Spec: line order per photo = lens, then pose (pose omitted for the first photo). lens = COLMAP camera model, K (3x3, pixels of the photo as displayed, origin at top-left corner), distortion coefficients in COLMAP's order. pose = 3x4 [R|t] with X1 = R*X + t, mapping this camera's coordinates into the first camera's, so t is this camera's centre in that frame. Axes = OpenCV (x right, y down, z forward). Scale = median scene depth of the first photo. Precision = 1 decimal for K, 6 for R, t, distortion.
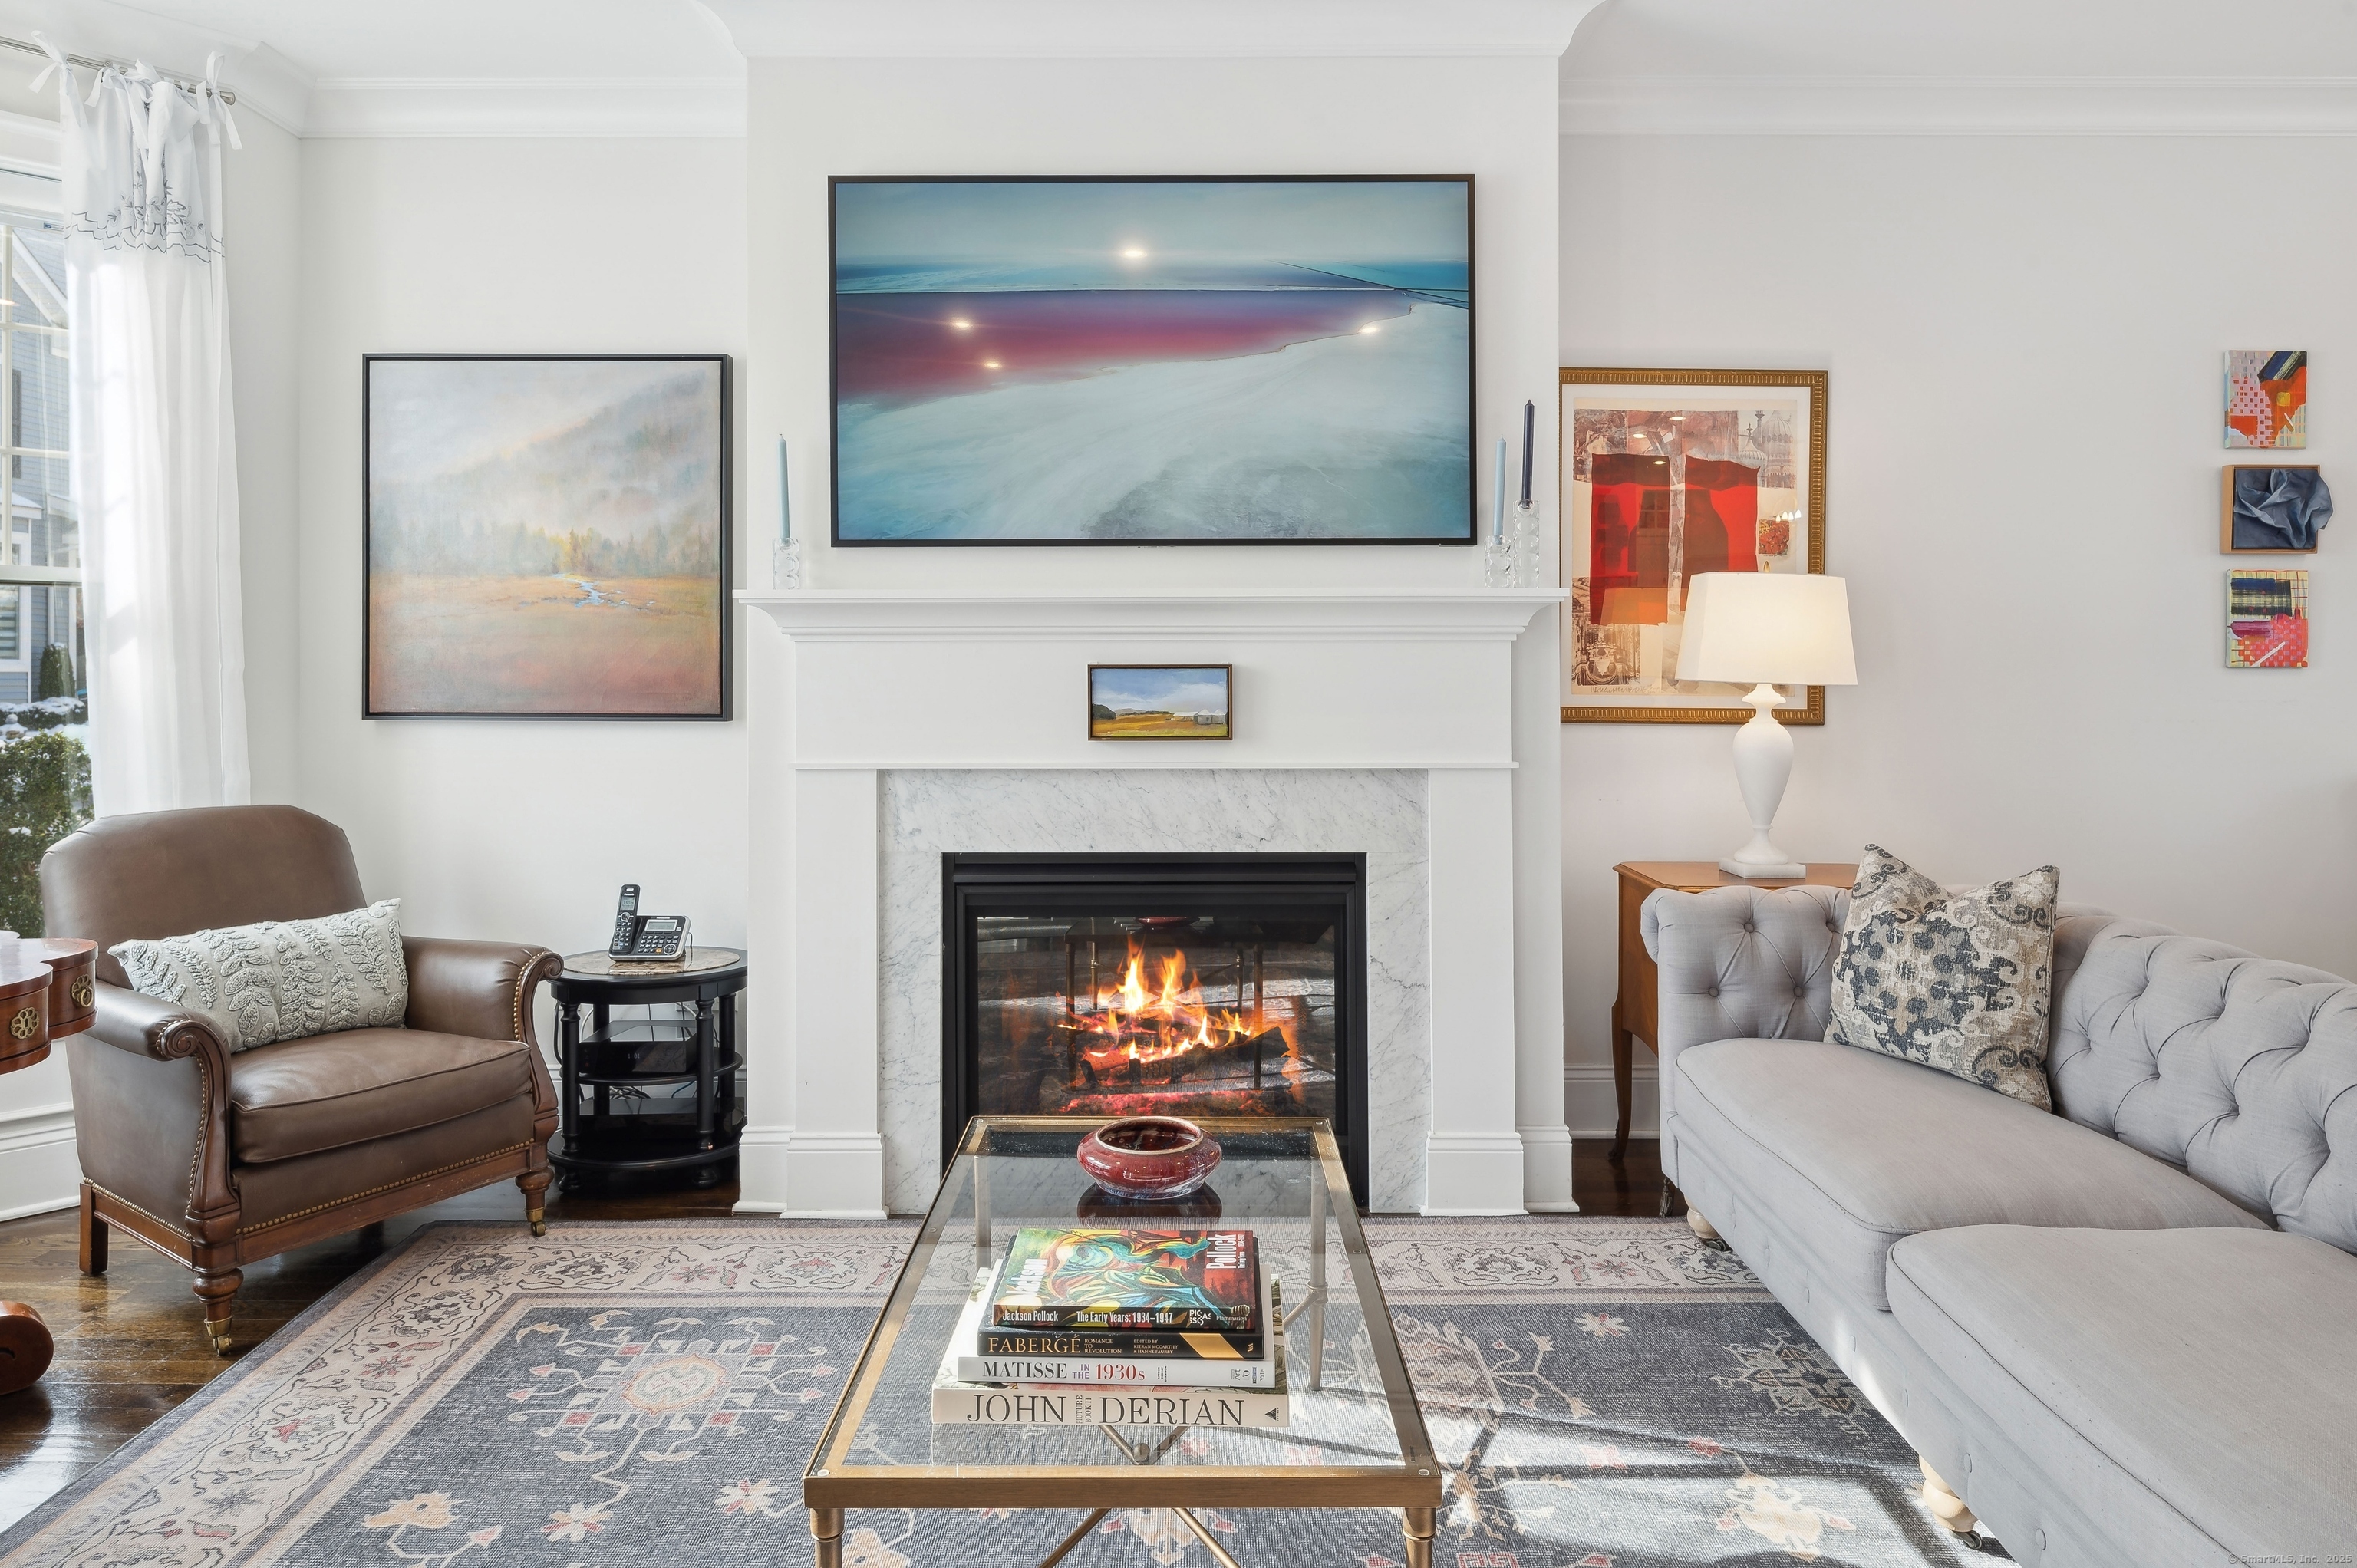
lens RADIAL K [[1503.3, 0, 1181.2], [0, 1503.3, 656.7], [0, 0, 1]] dist [-0.001387, -0.000469]
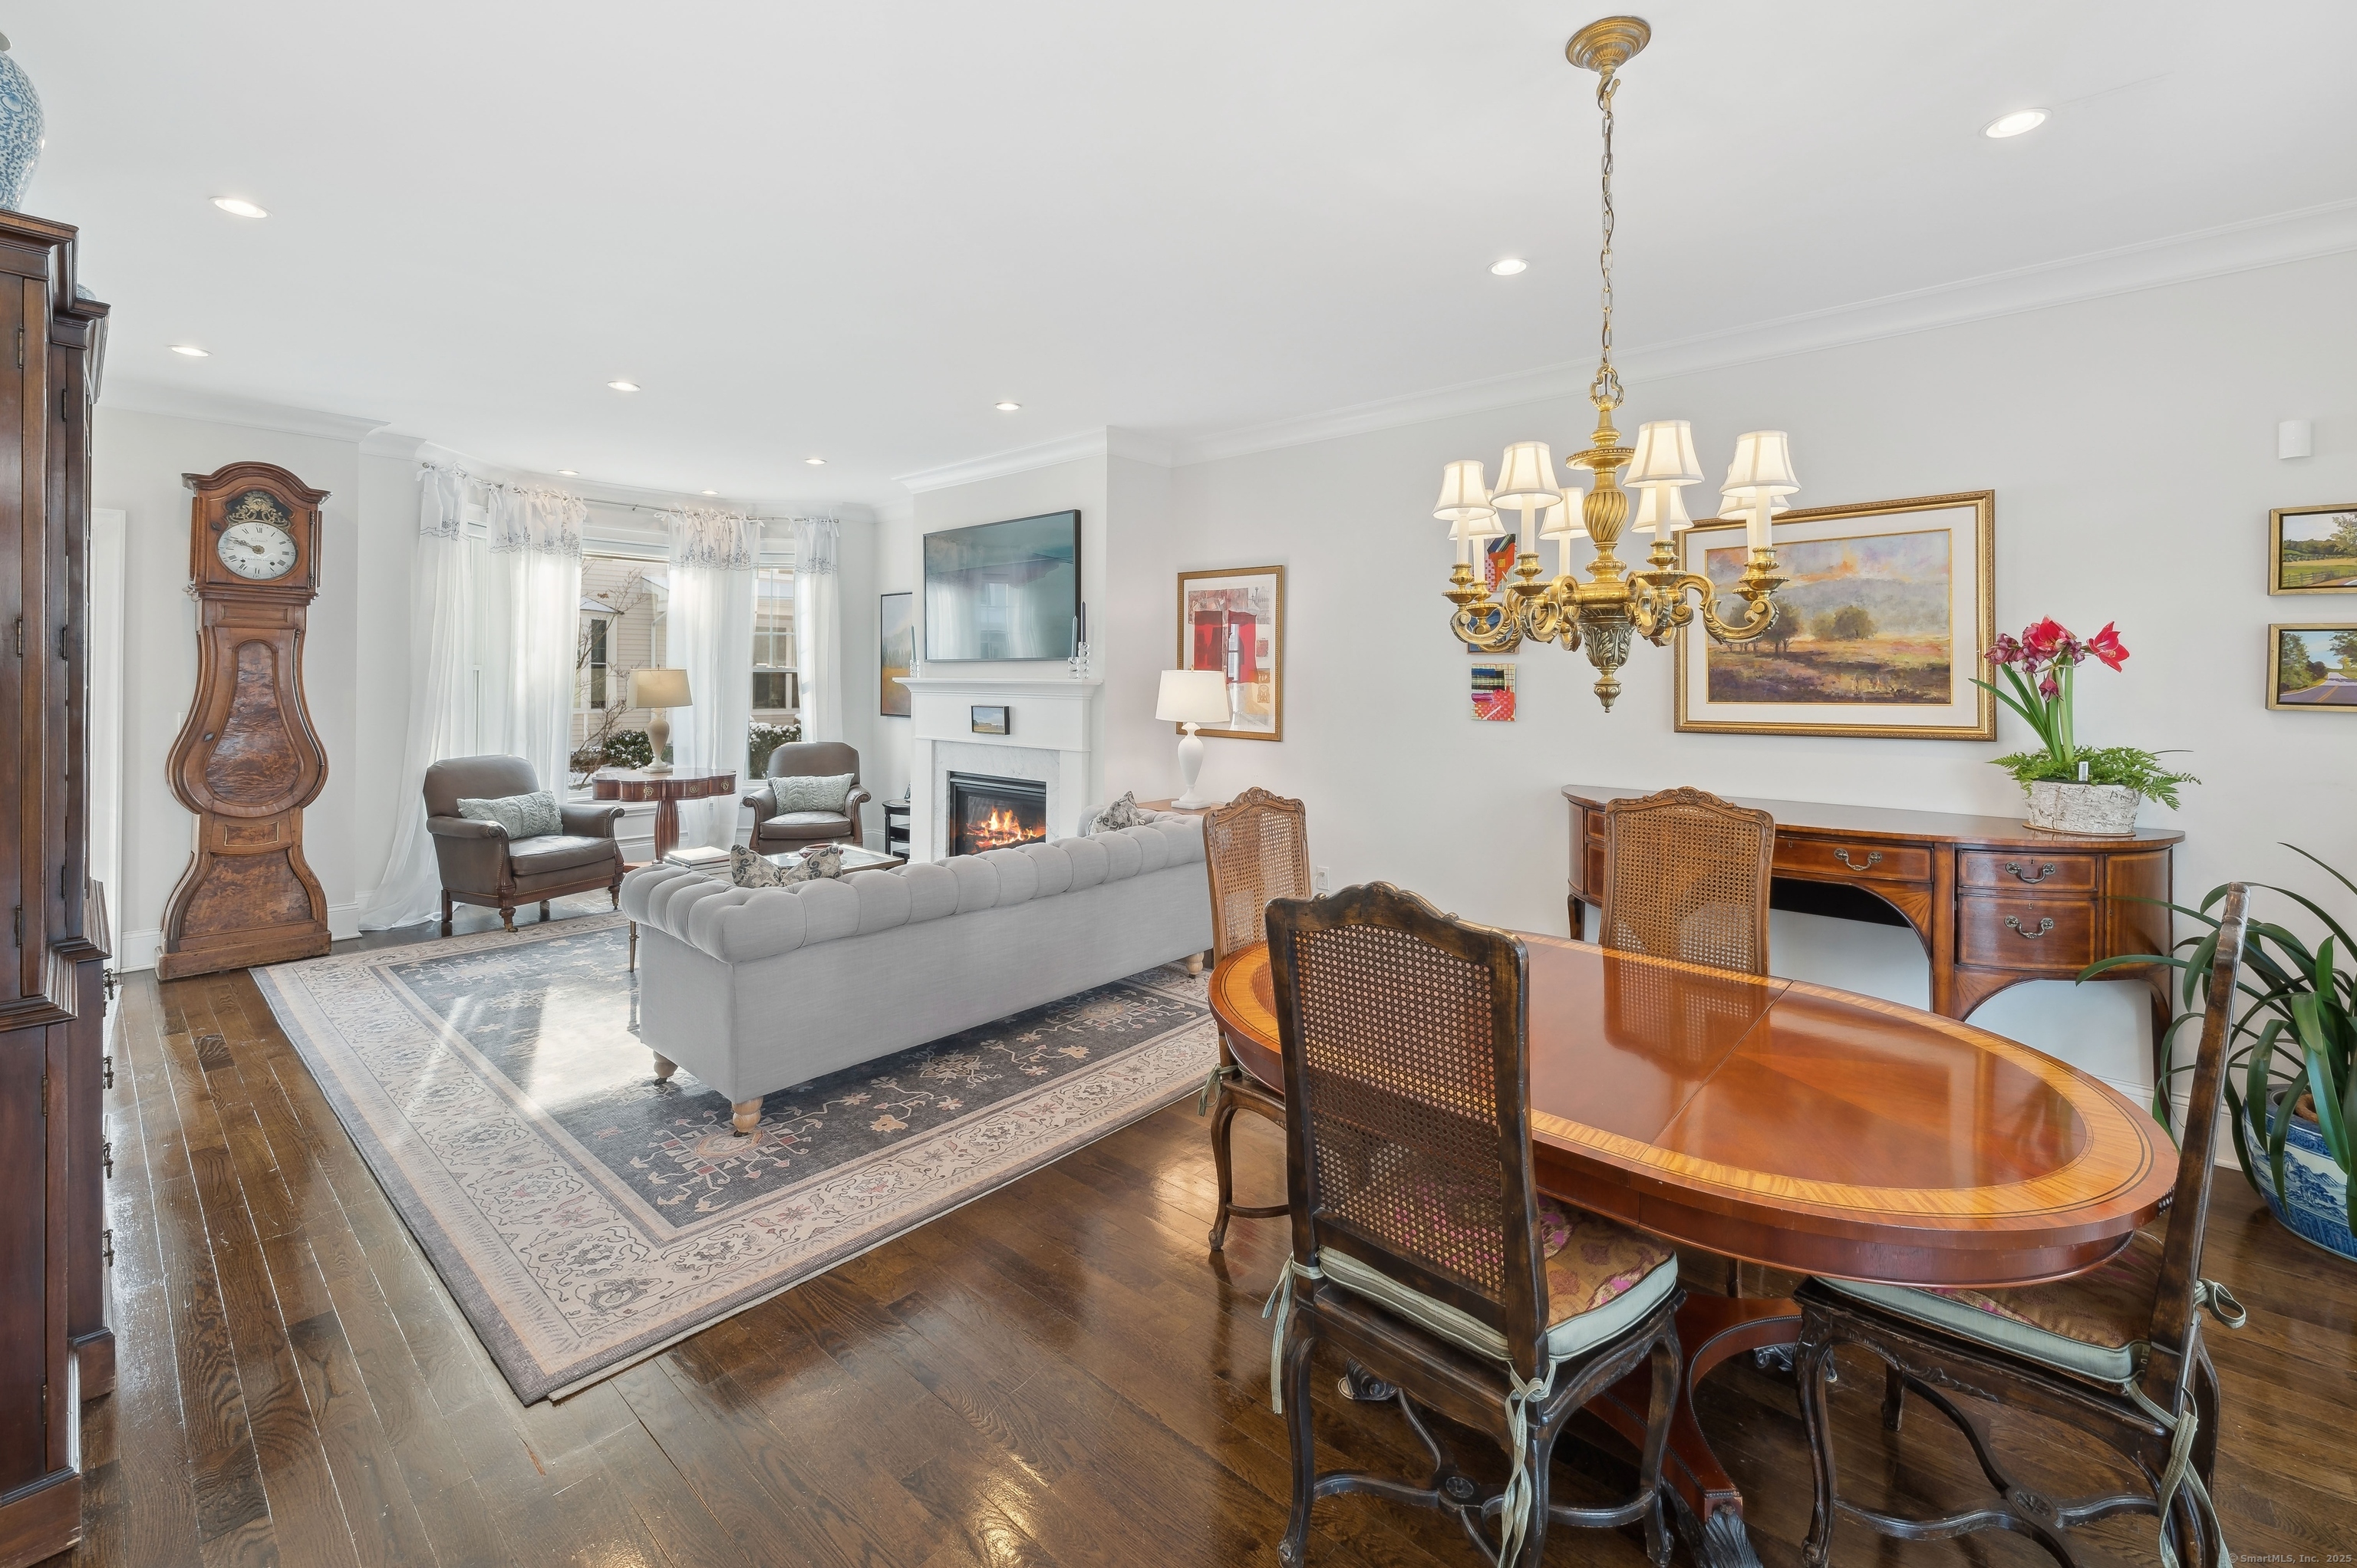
lens RADIAL K [[979.9, 0, 1183.7], [0, 979.9, 691.9], [0, 0, 1]] dist [-0.000748, -0.000052]
pose [[0.747252, 0.014700, -0.664378, 1.377681], [-0.001747, 0.999795, 0.020157, -0.054490], [0.664538, -0.013902, 0.747125, -0.075781]]
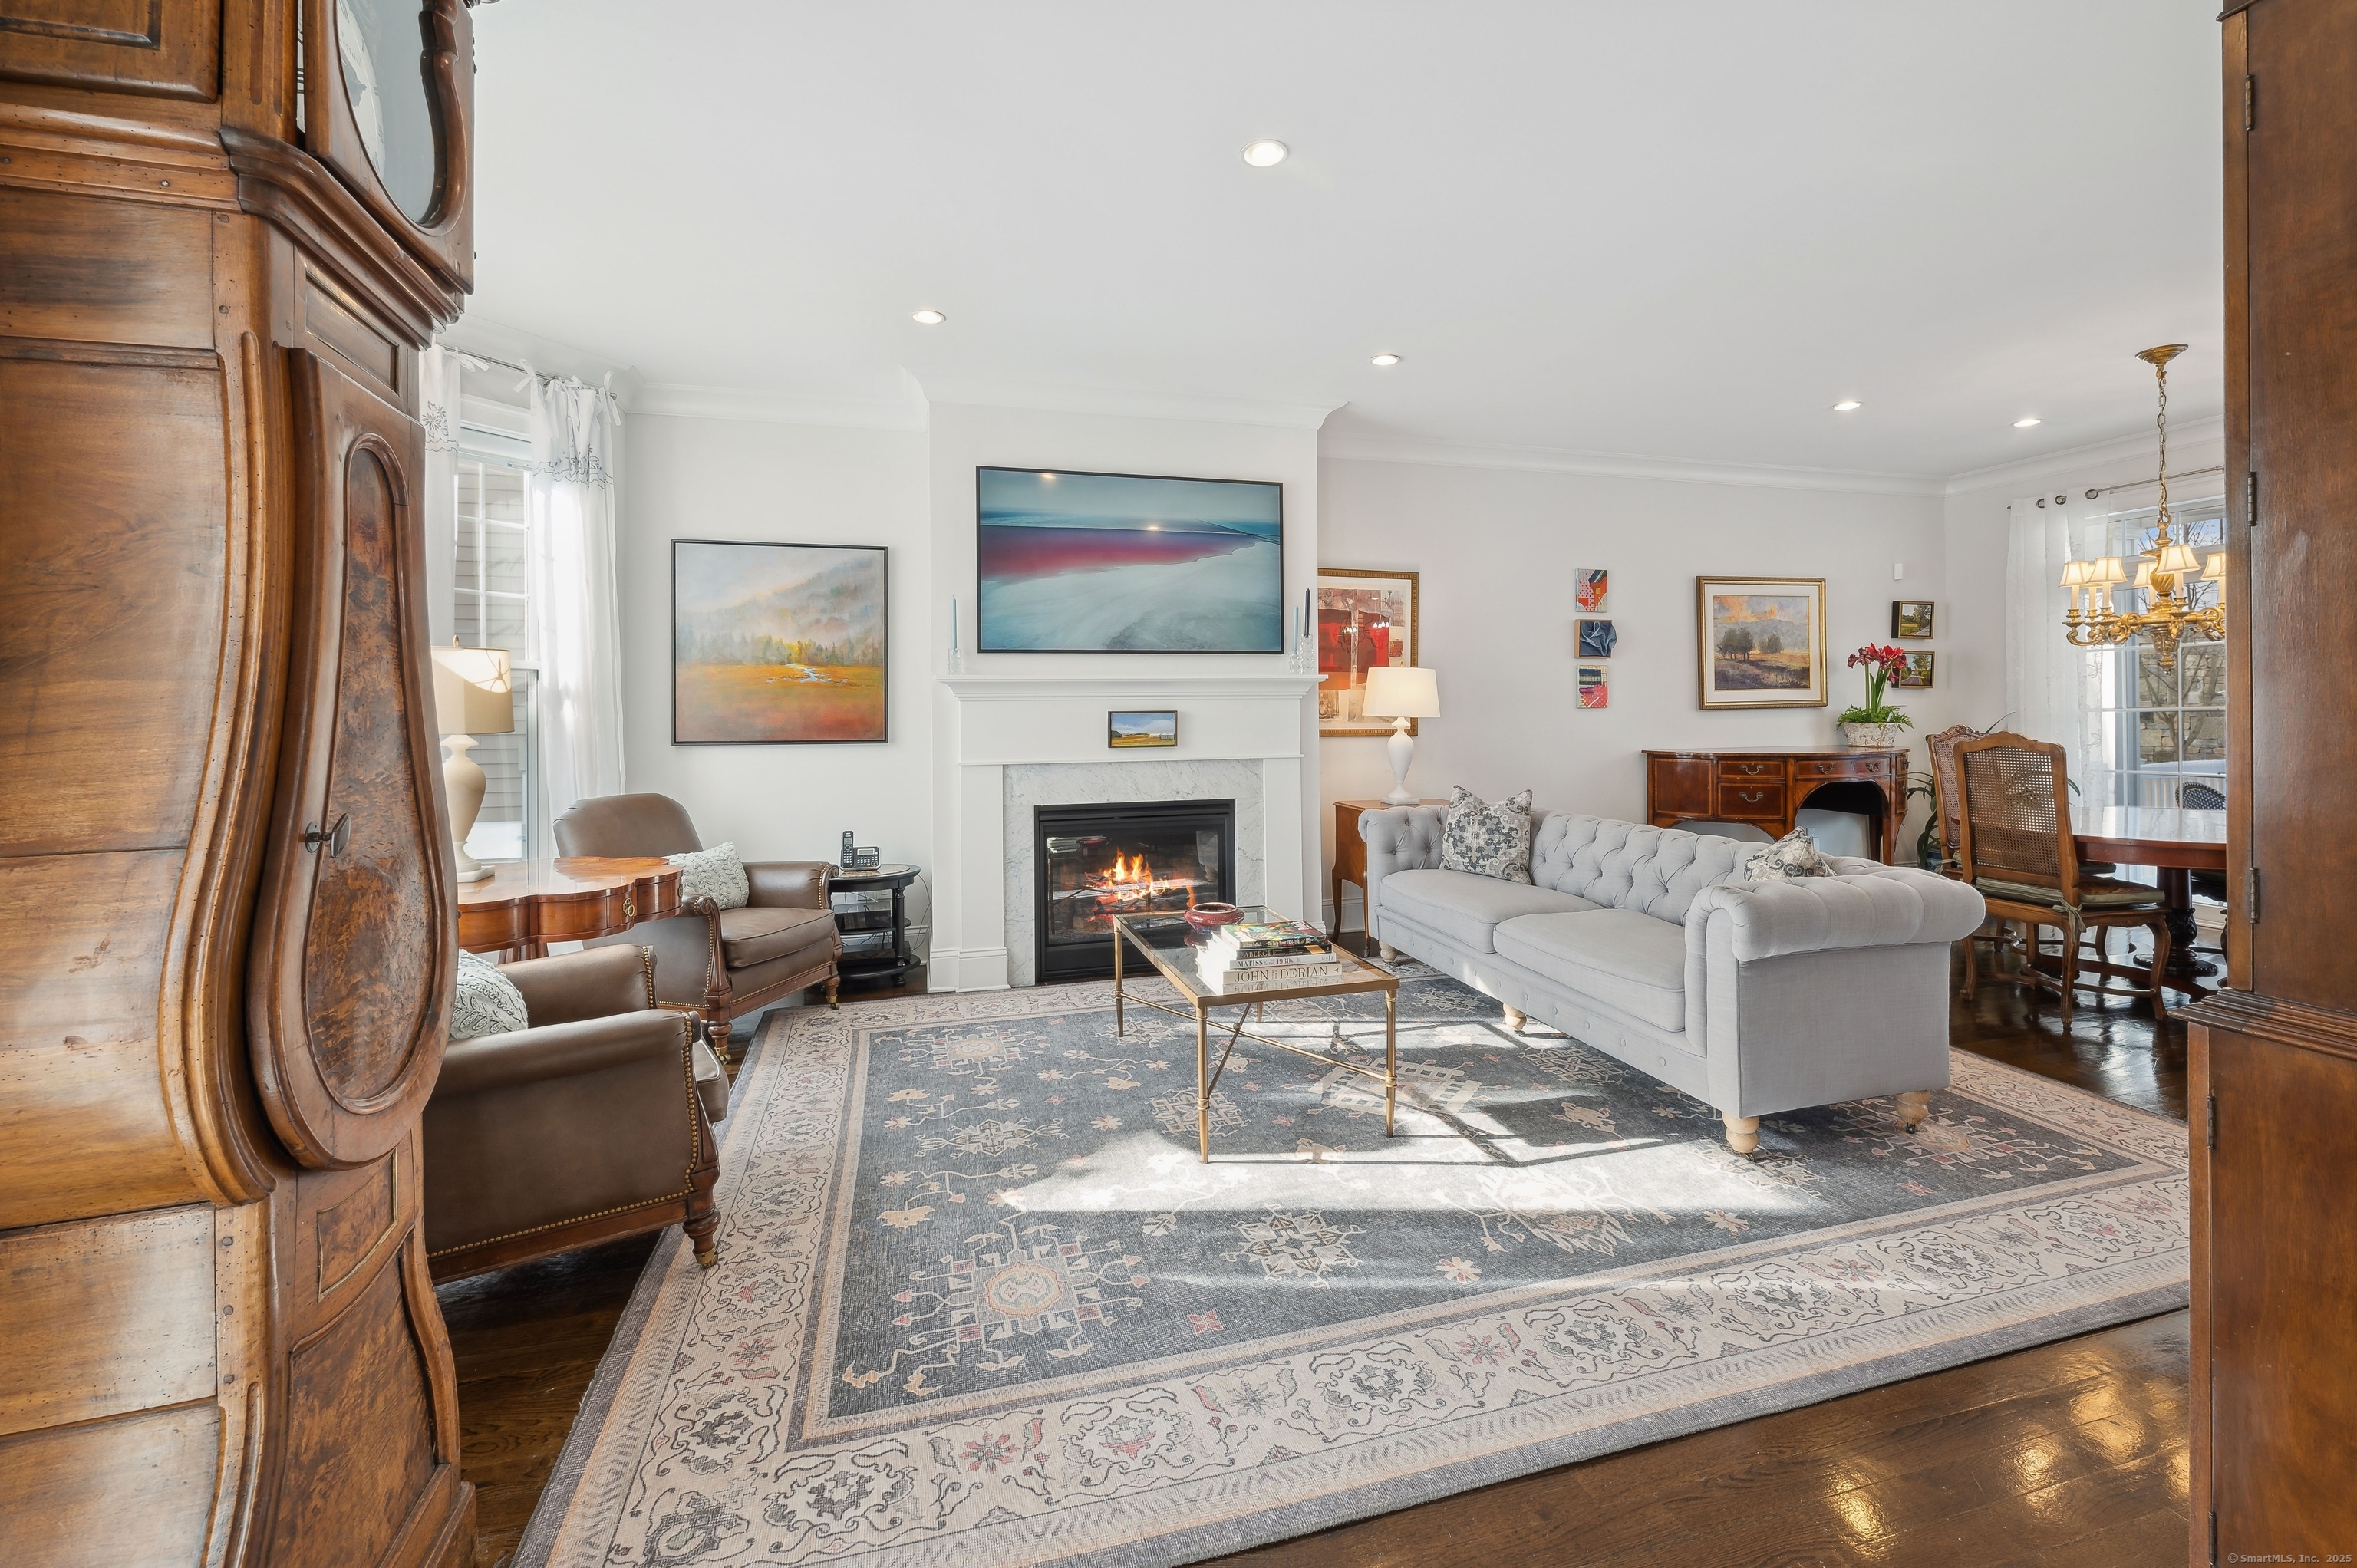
lens RADIAL K [[993.5, 0, 1185.4], [0, 993.5, 712.8], [0, 0, 1]] dist [-0.000482, -0.000099]
pose [[0.963418, -0.009339, 0.267840, -0.319931], [0.007179, 0.999933, 0.009044, -0.004104], [-0.267907, -0.006790, 0.963421, -0.333778]]
